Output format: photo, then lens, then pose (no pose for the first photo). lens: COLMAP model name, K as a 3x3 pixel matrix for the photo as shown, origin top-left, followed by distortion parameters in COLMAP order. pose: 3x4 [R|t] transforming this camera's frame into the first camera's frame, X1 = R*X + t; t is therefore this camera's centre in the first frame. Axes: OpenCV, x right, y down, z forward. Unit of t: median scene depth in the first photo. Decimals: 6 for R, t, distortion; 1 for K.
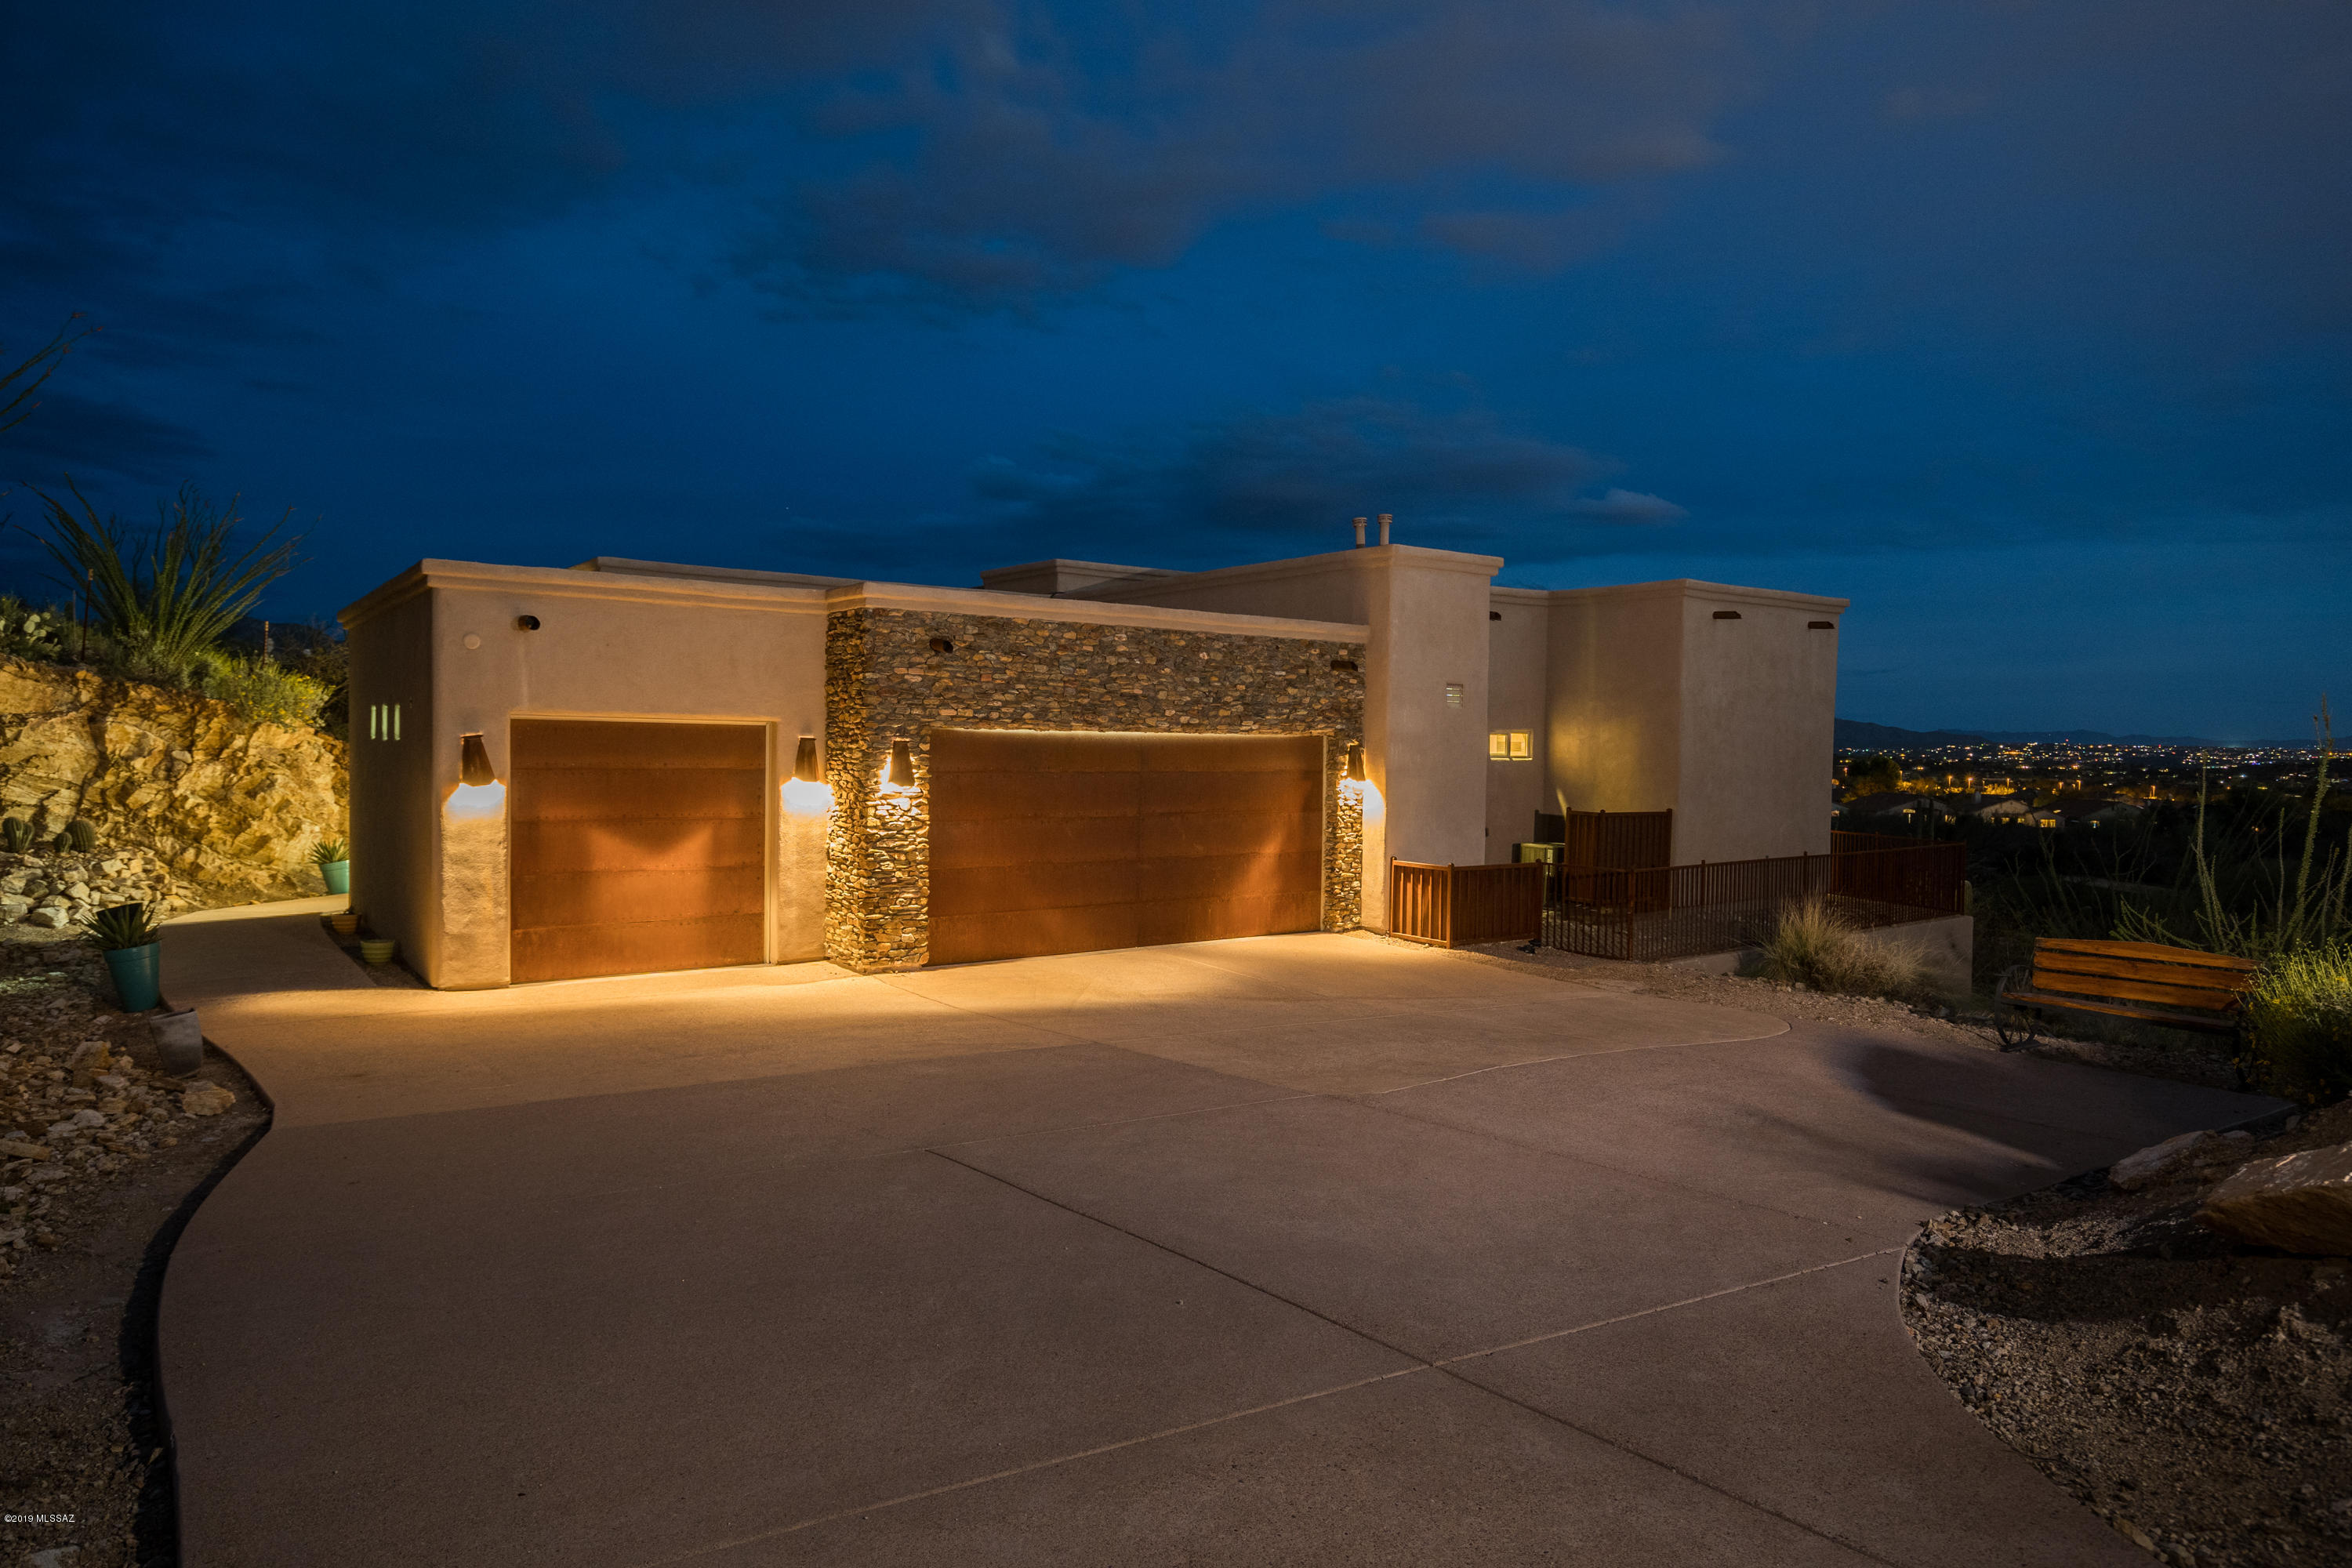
lens RADIAL K [[1431.7, 0, 1178.2], [0, 1431.7, 775.1], [0, 0, 1]] dist [-0.000149, 0.000579]
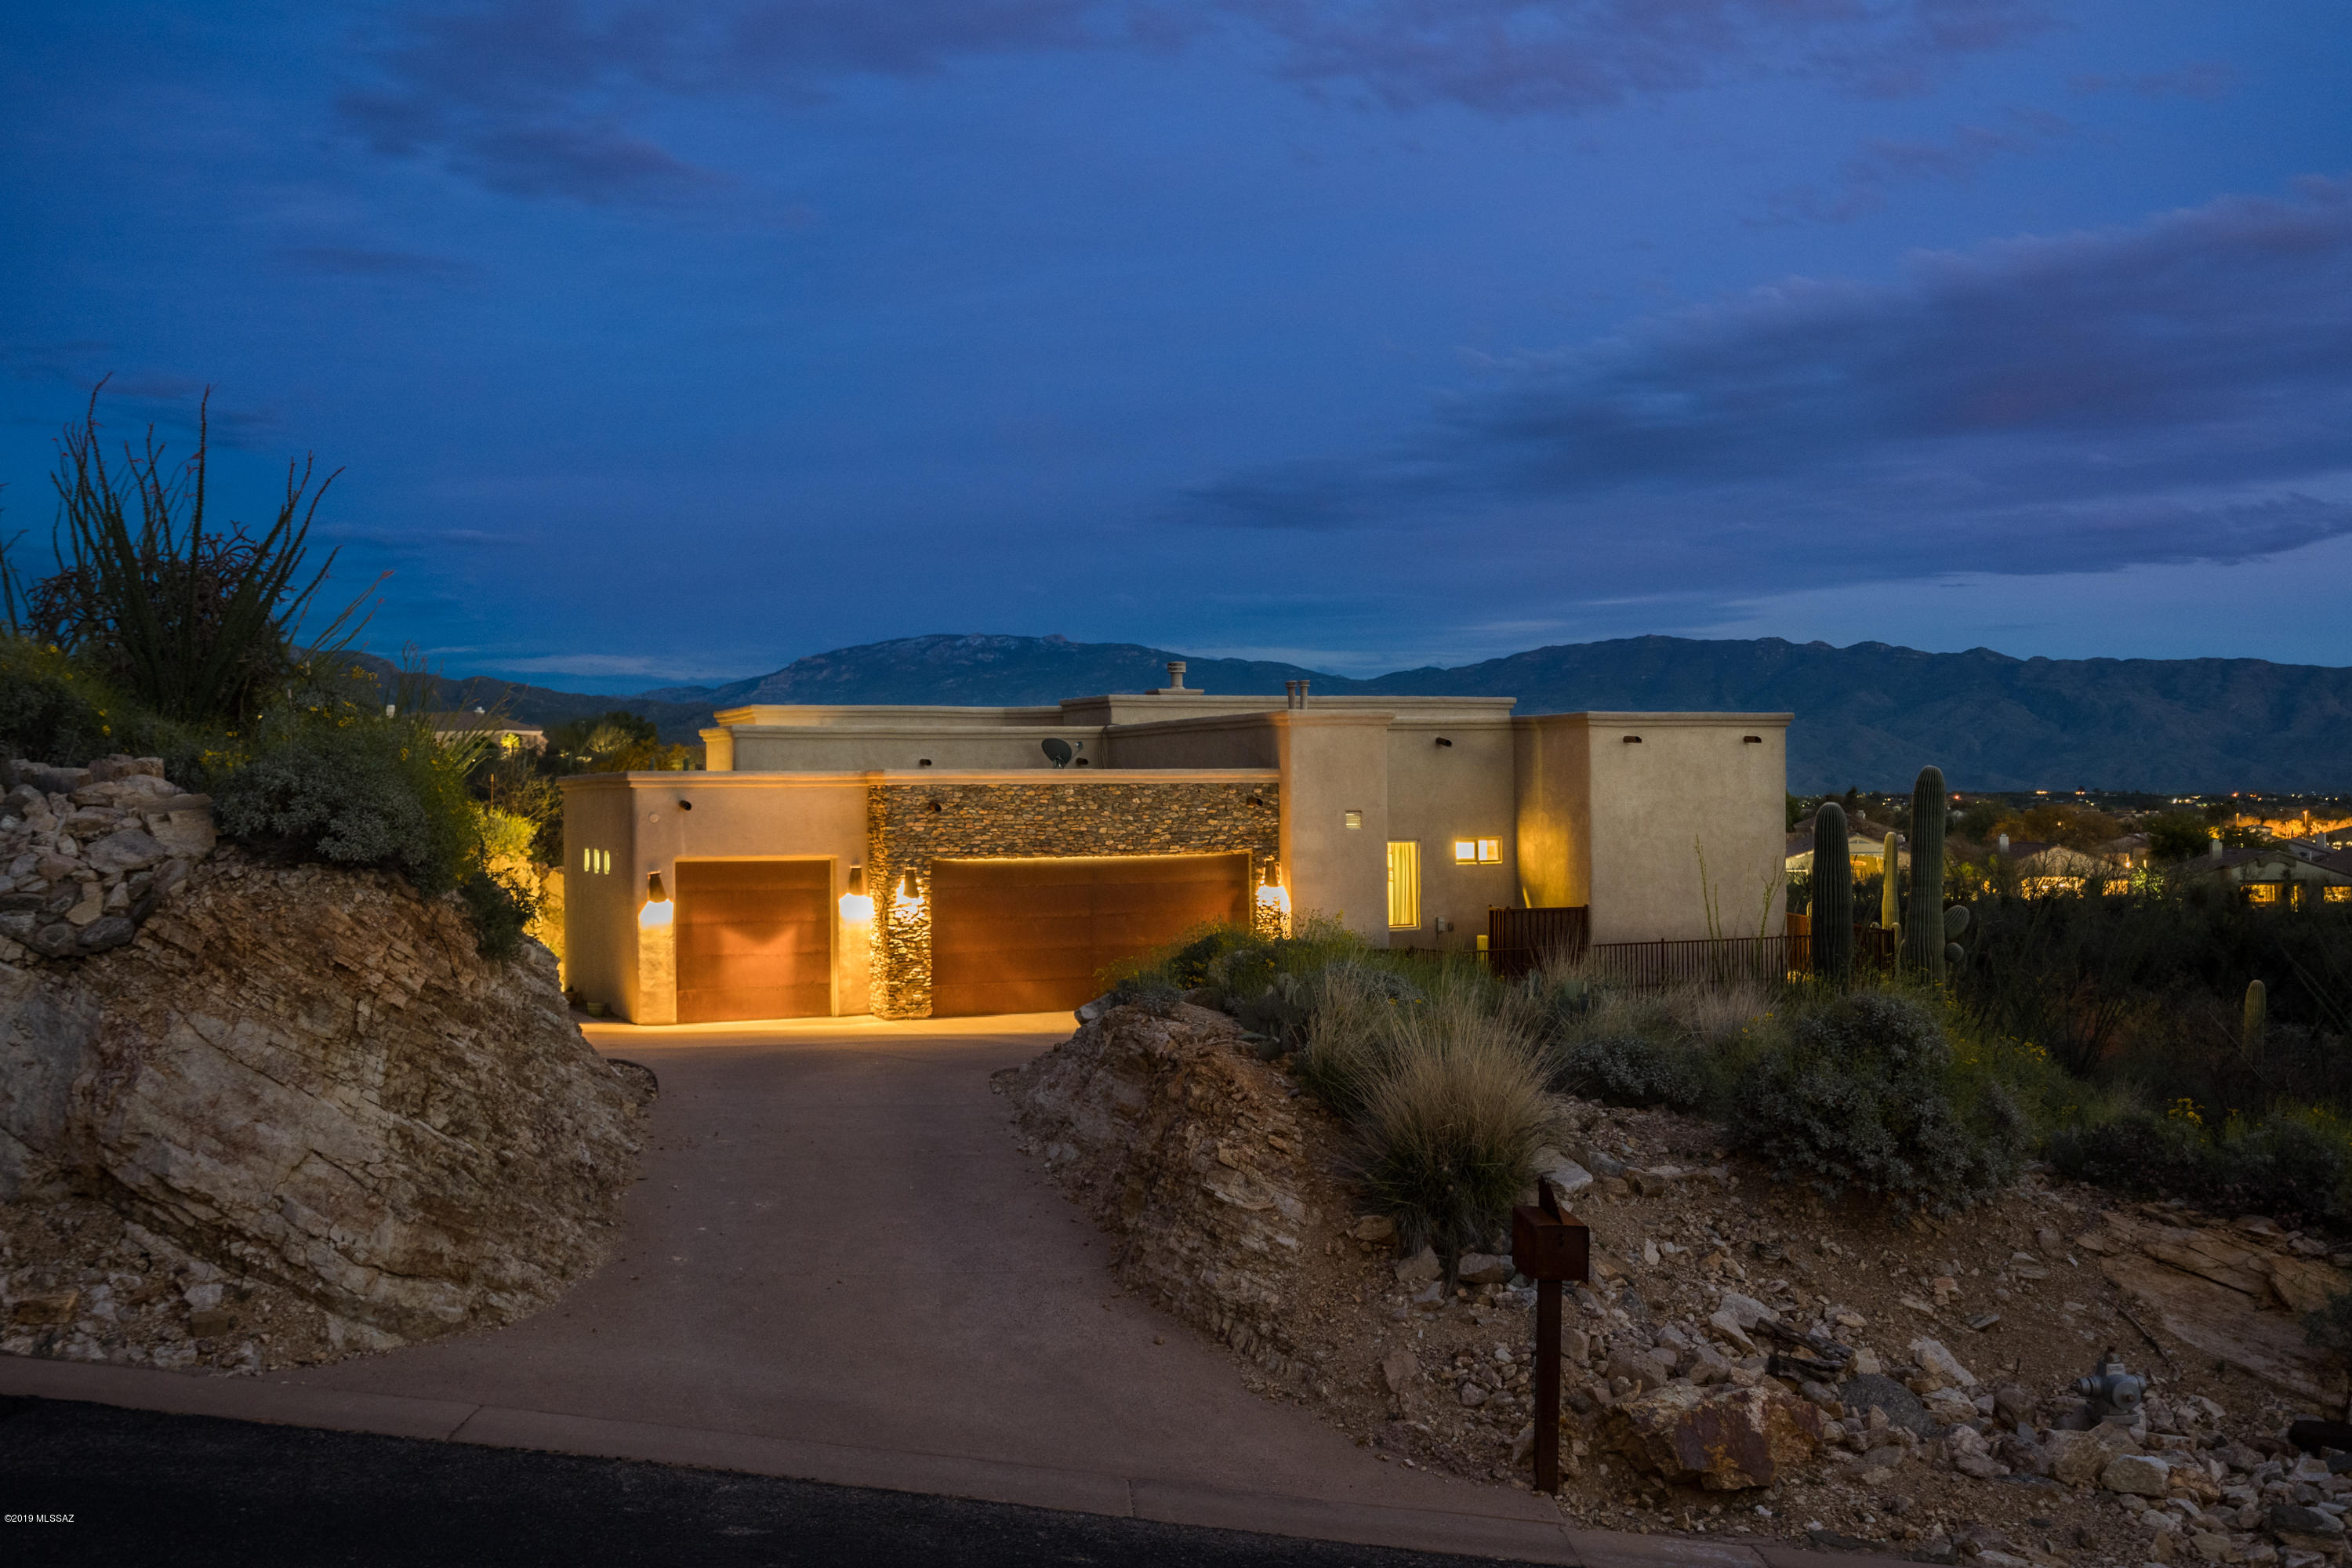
lens RADIAL K [[2297.0, 0, 1191.9], [0, 2297.0, 785.8], [0, 0, 1]] dist [0.000688, 0.000000]
pose [[0.980960, -0.022289, -0.192928, 0.558824], [0.016912, 0.999422, -0.029474, -0.034396], [0.193473, 0.025650, 0.980770, -1.315206]]
